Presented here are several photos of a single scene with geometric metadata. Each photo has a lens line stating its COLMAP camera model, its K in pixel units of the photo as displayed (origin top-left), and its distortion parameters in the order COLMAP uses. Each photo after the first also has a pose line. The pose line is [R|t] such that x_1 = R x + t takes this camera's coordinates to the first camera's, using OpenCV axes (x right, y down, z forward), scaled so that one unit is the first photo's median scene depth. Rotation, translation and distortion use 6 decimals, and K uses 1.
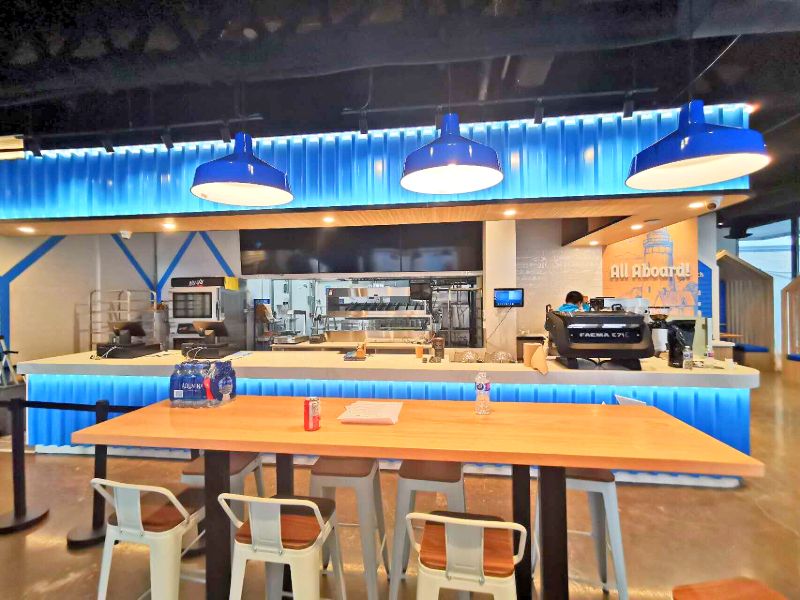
lens RADIAL K [[373.1, 0, 400.0], [0, 373.1, 300.0], [0, 0, 1]] dist [0.010433, 0.000249]
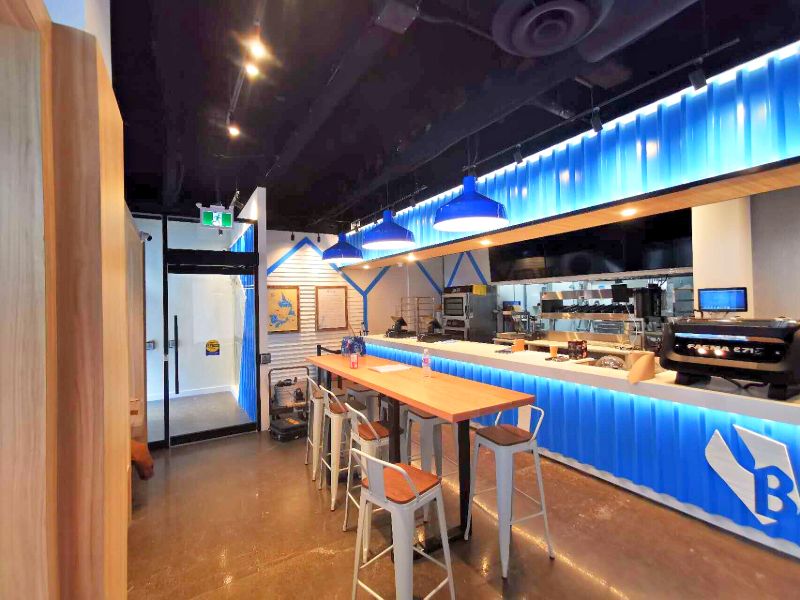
lens RADIAL K [[382.2, 0, 400.0], [0, 382.2, 300.0], [0, 0, 1]] dist [0.056364, 0.000070]
pose [[0.625712, -0.009124, -0.780001, 0.493571], [0.010627, 0.999939, -0.003171, -0.009947], [0.779982, -0.006305, 0.625770, -0.049484]]
